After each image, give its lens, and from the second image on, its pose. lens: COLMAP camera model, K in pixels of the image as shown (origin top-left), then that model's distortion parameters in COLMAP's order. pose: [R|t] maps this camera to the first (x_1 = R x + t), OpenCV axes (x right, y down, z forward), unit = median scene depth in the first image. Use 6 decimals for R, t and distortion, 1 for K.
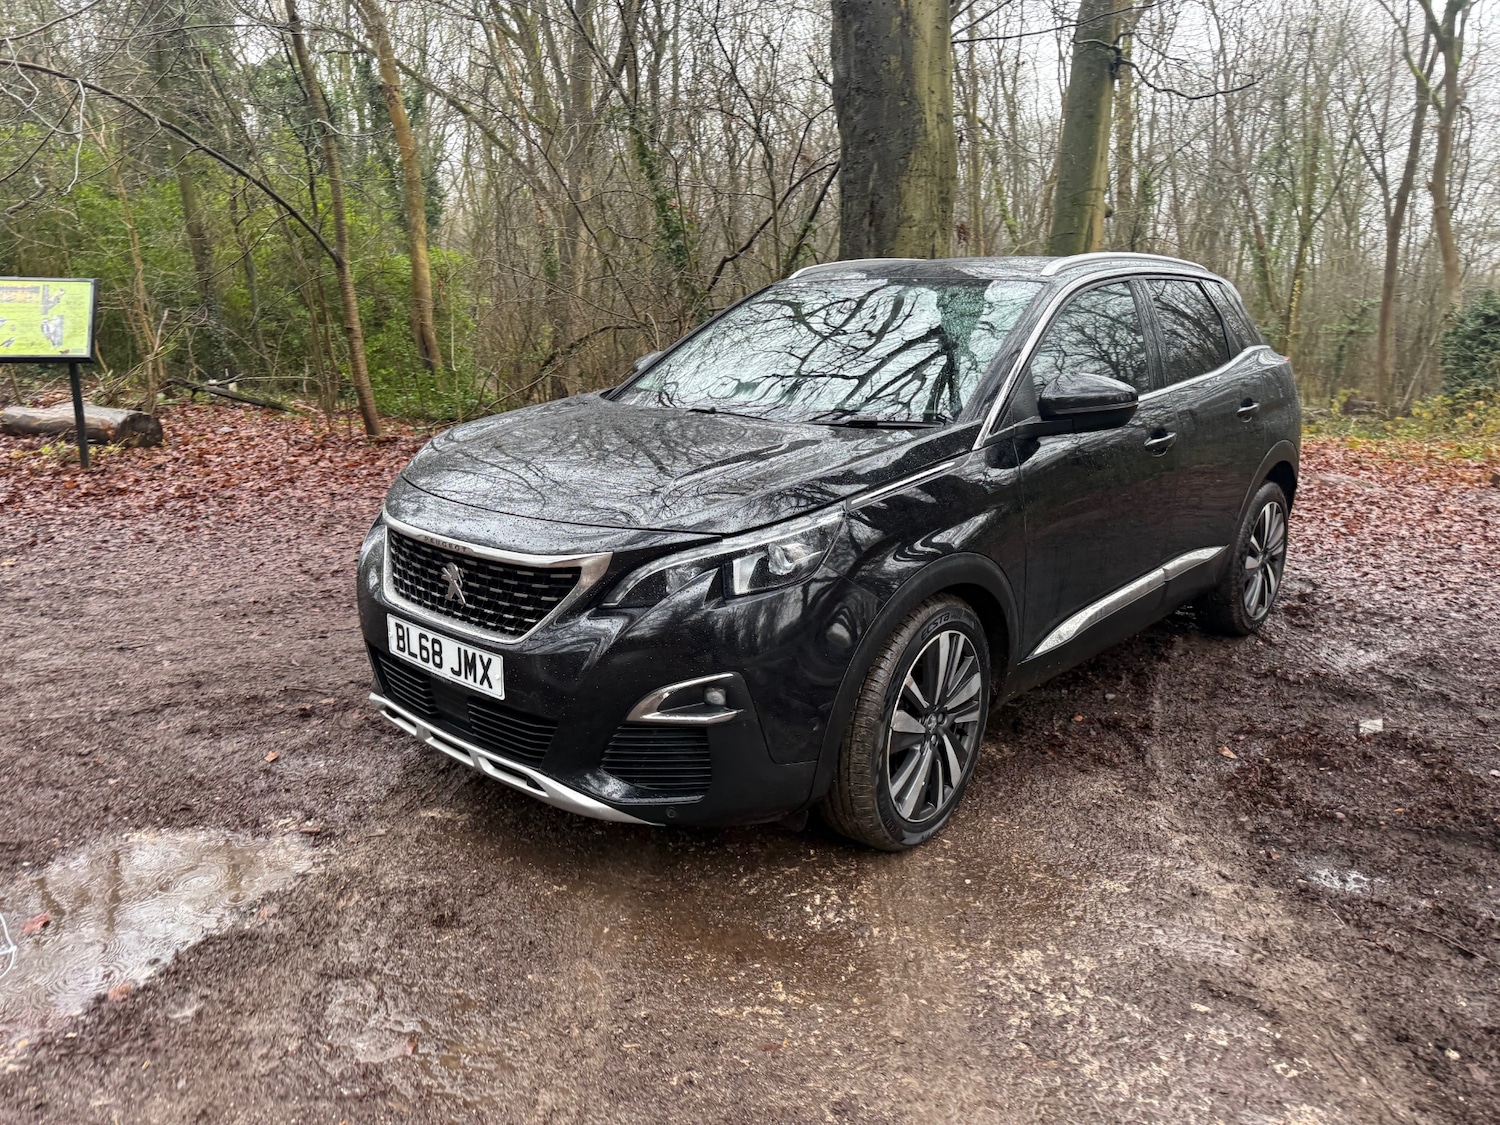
lens RADIAL K [[1060.7, 0, 735.7], [0, 1060.7, 573.5], [0, 0, 1]] dist [0.041598, -0.049090]
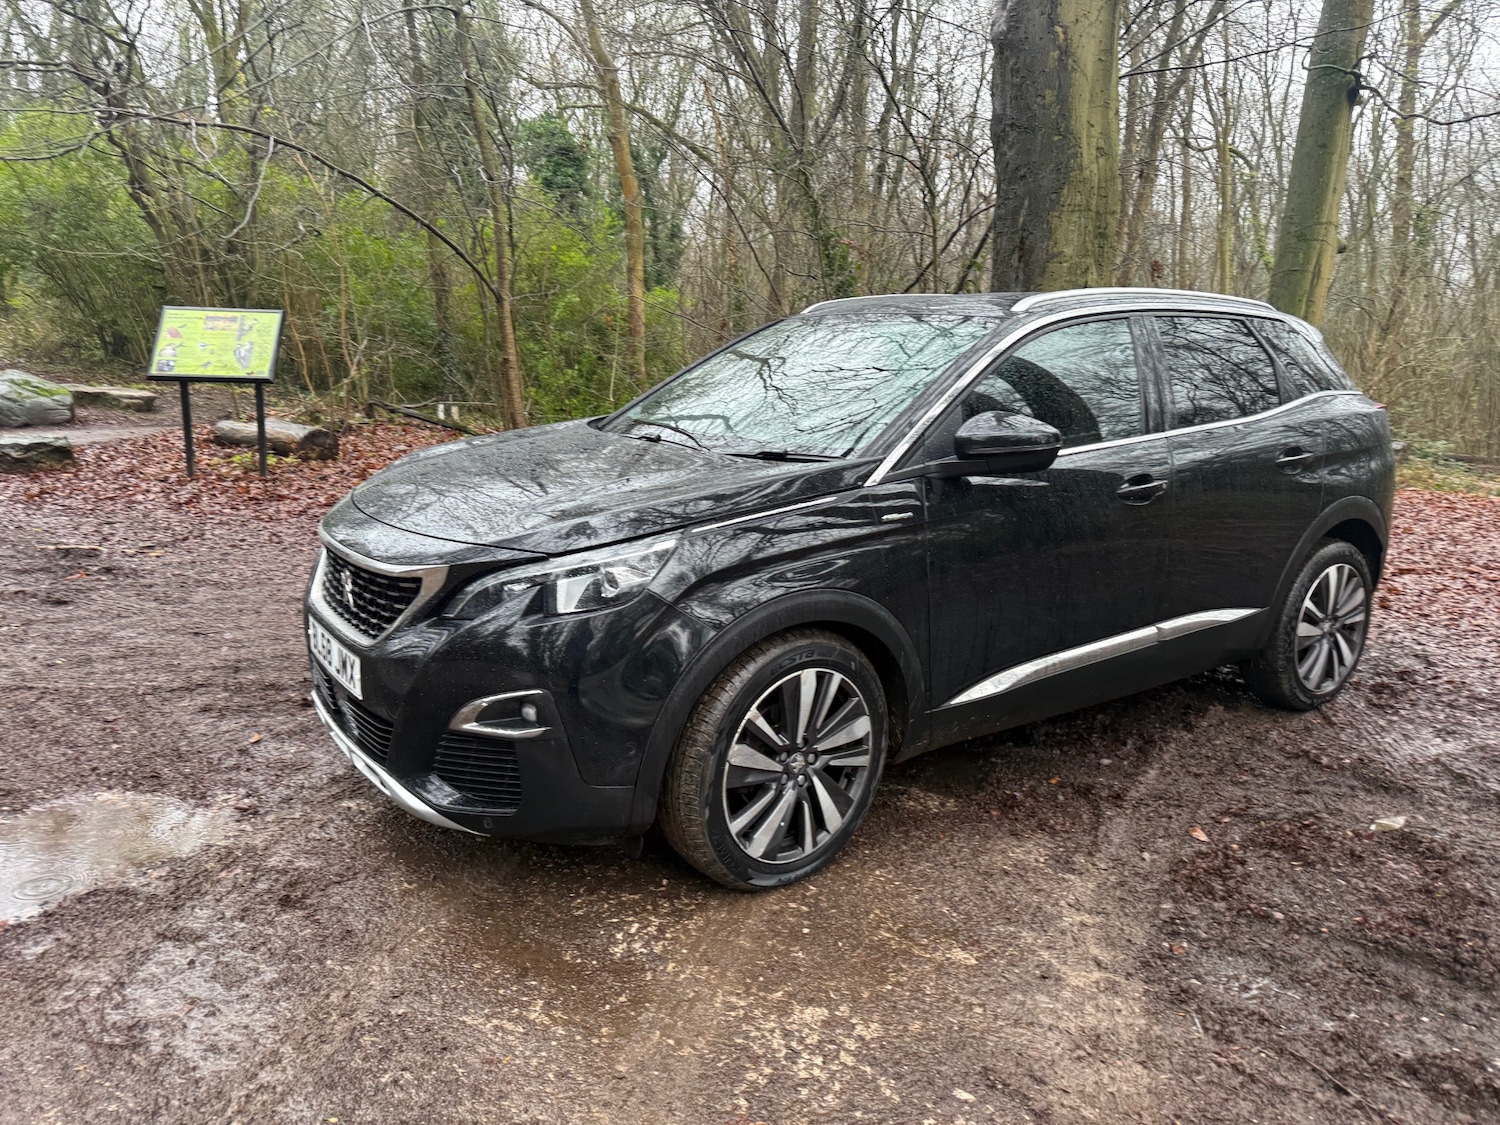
lens RADIAL K [[1060.5, 0, 740.6], [0, 1060.5, 561.2], [0, 0, 1]] dist [0.040697, -0.051420]
pose [[0.975183, 0.057926, -0.213687, 0.324463], [-0.067243, 0.997066, -0.036589, -0.004301], [0.210940, 0.050050, 0.976217, 0.030385]]
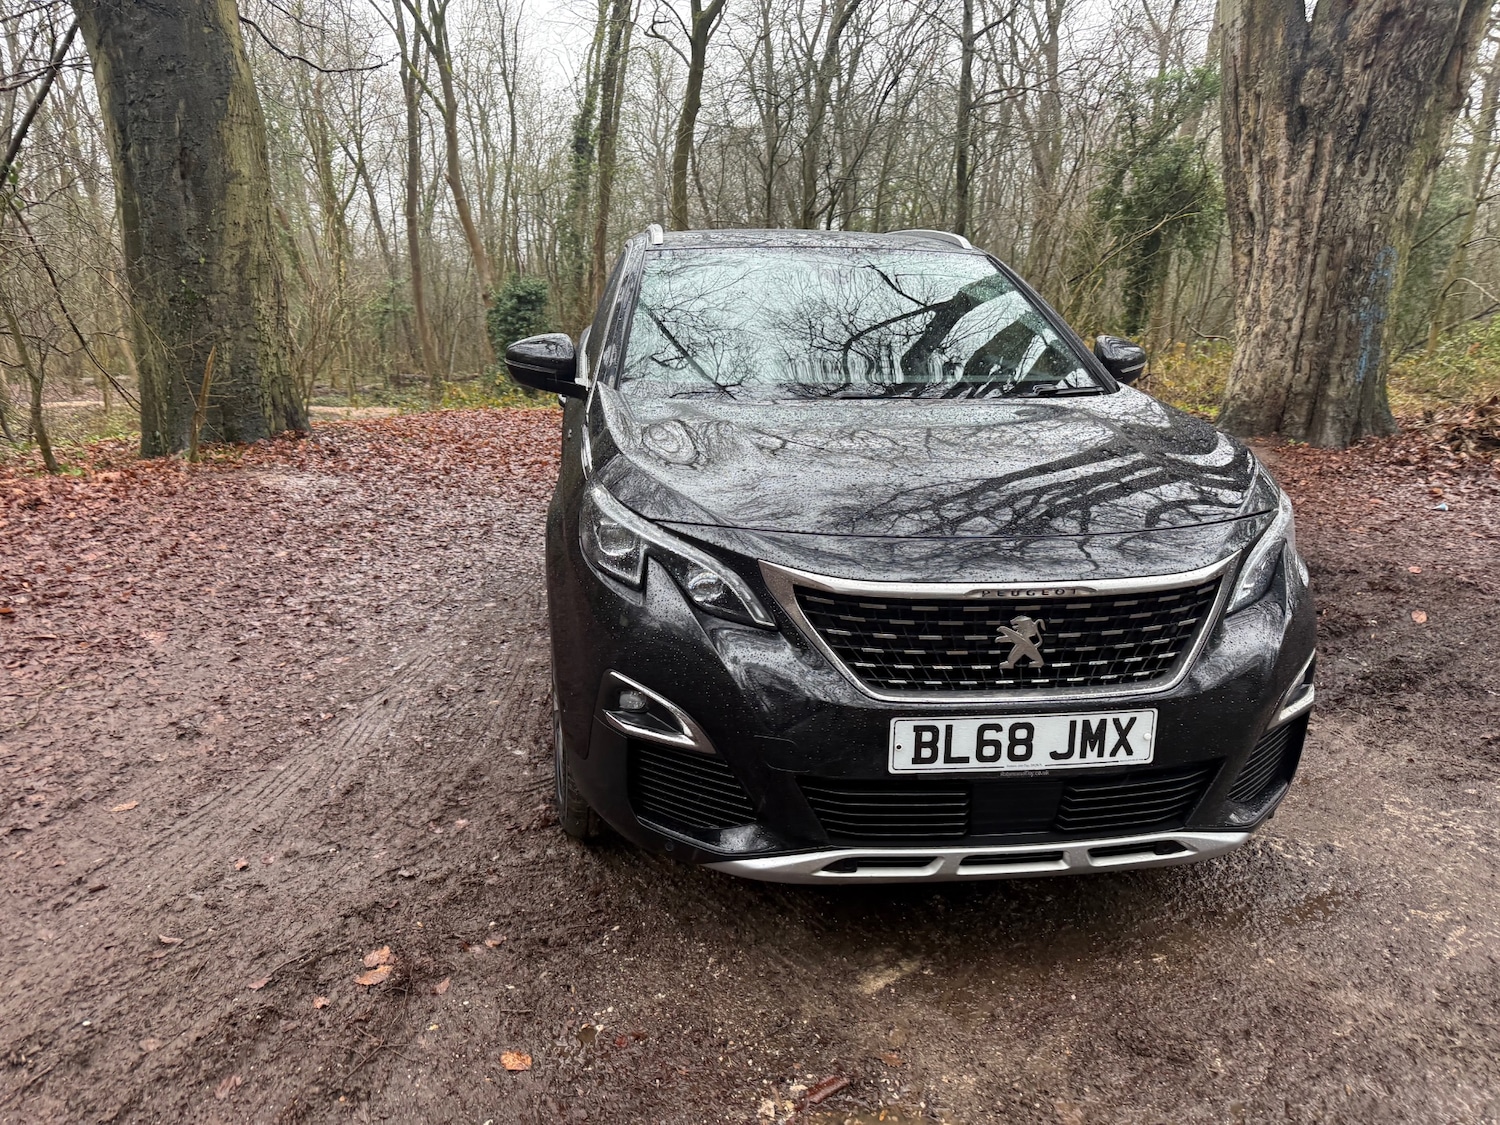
lens RADIAL K [[1060.5, 0, 740.6], [0, 1060.5, 561.2], [0, 0, 1]] dist [0.040697, -0.051420]
pose [[0.638427, -0.185743, 0.746934, -0.863284], [0.180498, 0.979513, 0.089303, -0.137156], [-0.748219, 0.077806, 0.658874, 0.604420]]
